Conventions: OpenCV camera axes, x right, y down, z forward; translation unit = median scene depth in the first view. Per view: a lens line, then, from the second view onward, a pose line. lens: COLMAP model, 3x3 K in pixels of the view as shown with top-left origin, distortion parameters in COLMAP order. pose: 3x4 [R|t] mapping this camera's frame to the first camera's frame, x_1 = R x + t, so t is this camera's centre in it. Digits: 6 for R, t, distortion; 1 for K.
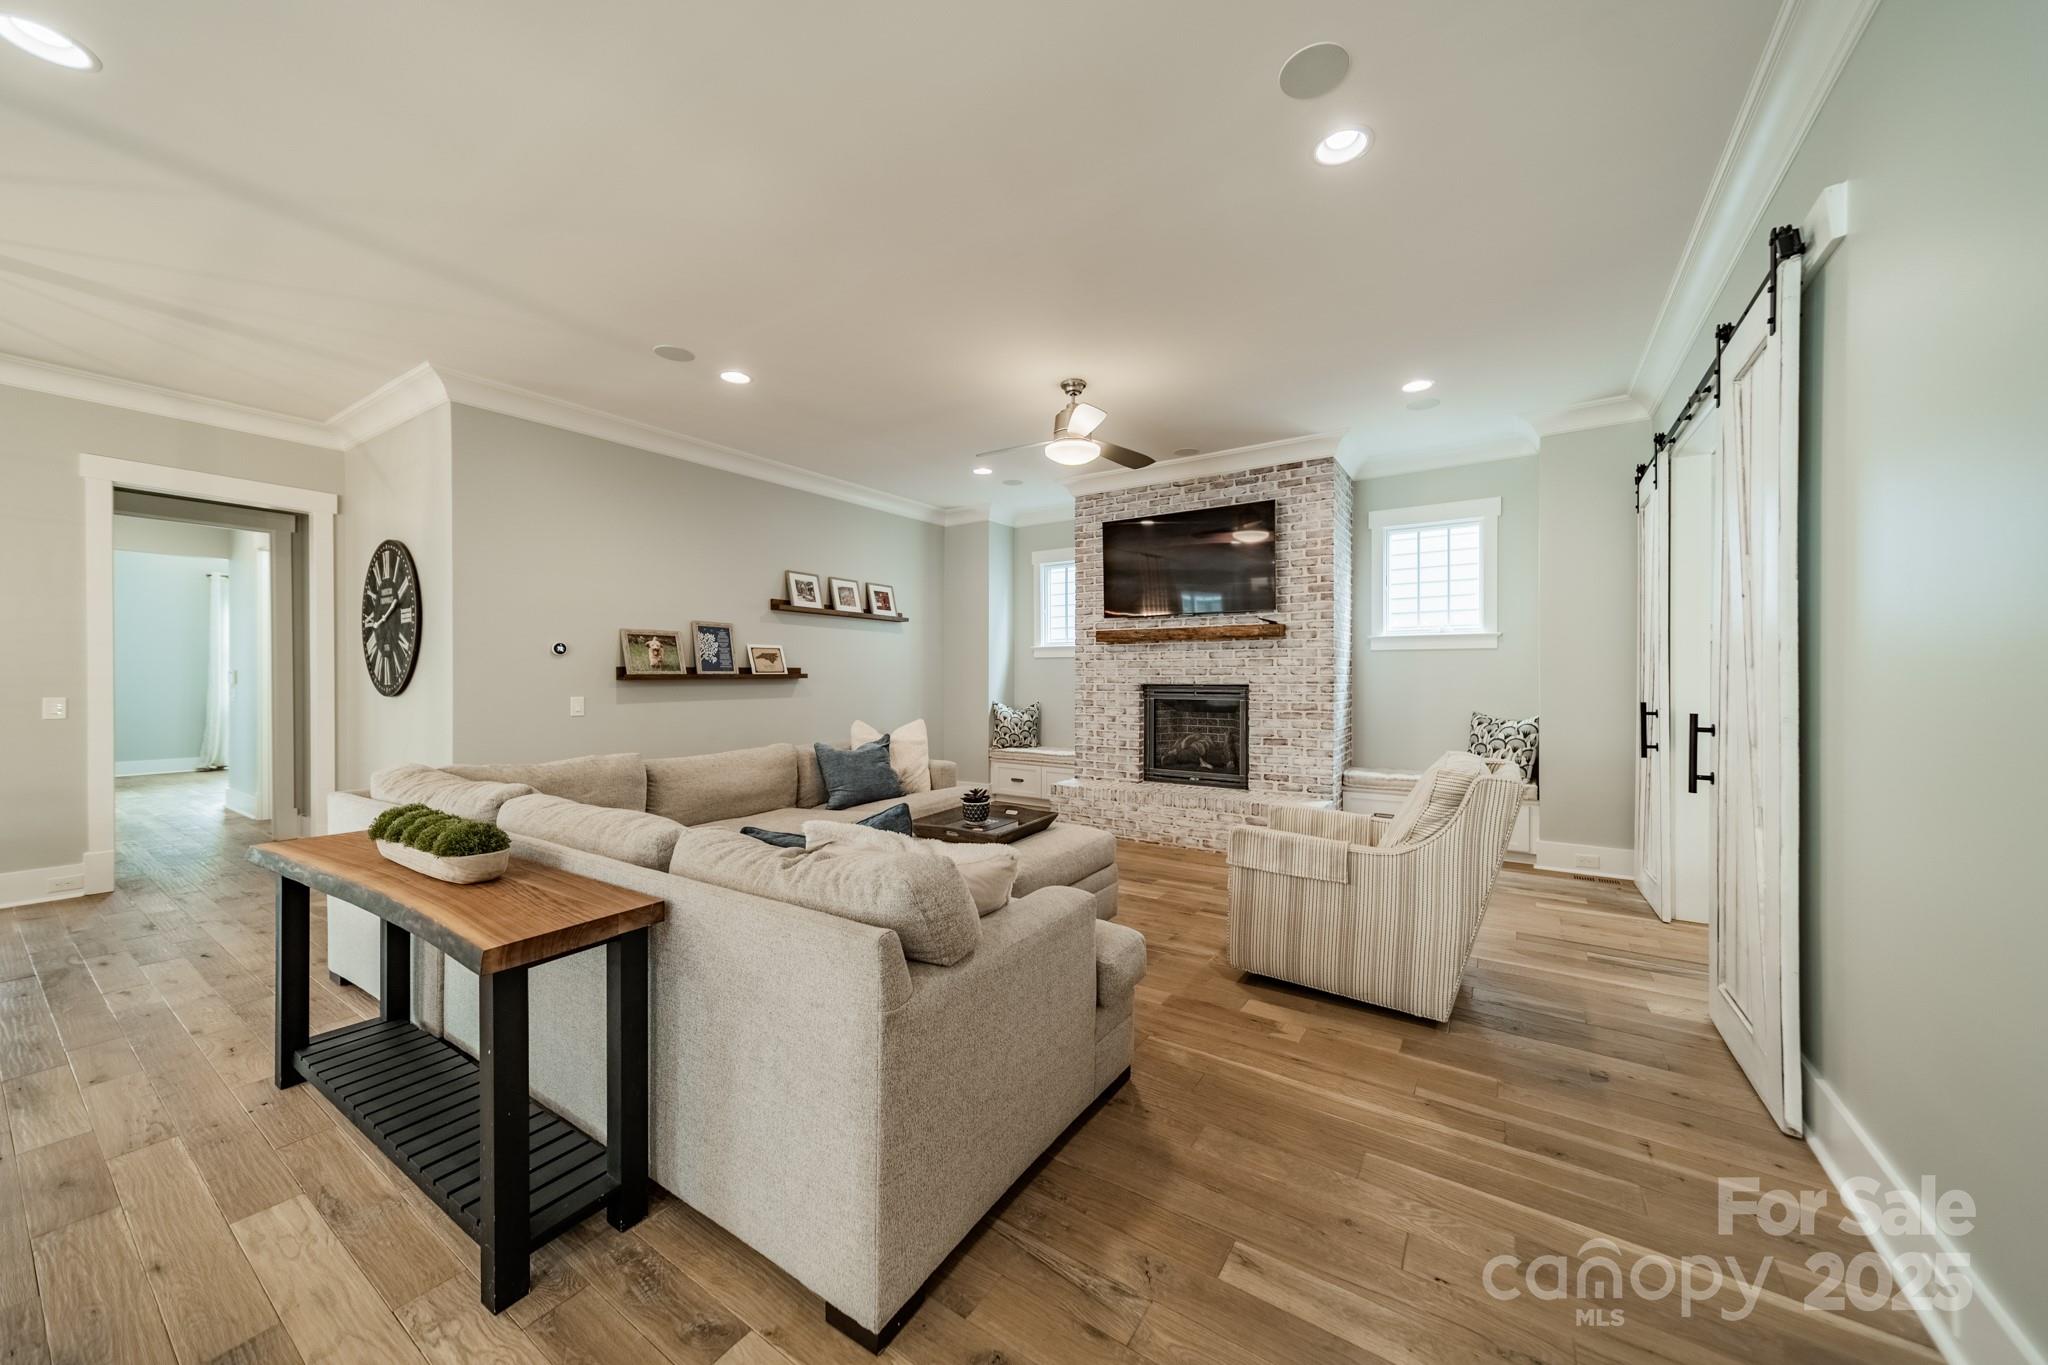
lens RADIAL K [[720.4, 0, 1034.0], [0, 720.4, 684.3], [0, 0, 1]] dist [0.012287, 0.000359]
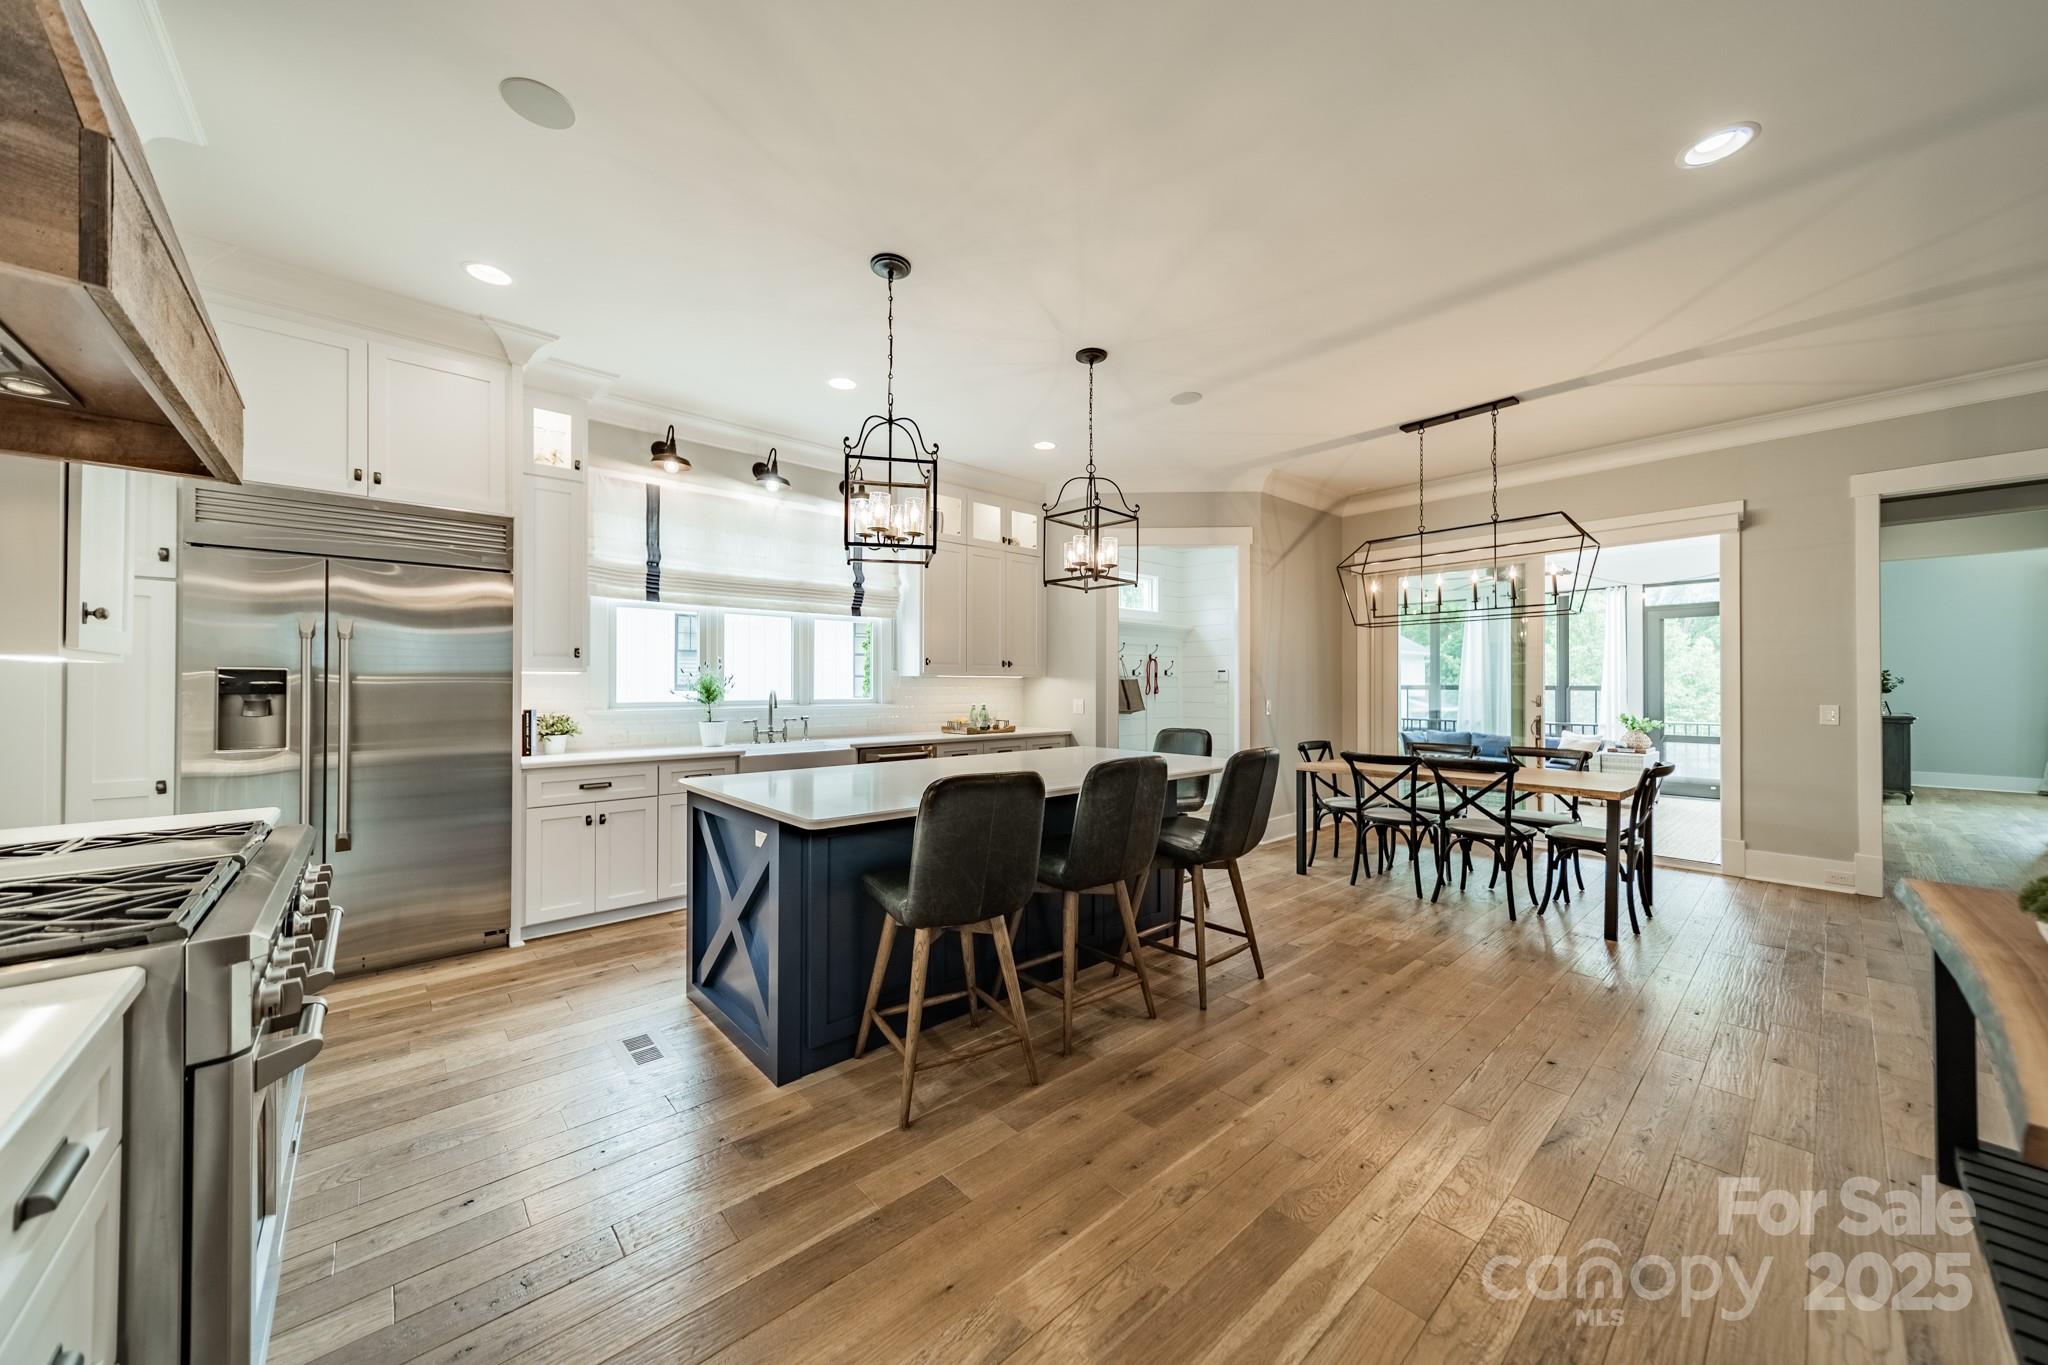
lens RADIAL K [[720.4, 0, 1028.5], [0, 720.4, 681.4], [0, 0, 1]] dist [0.012287, 0.000359]
pose [[-0.252097, -0.011977, -0.967628, 0.061876], [-0.005672, 0.999925, -0.010899, 0.002040], [0.967685, 0.002740, -0.252146, 0.271338]]
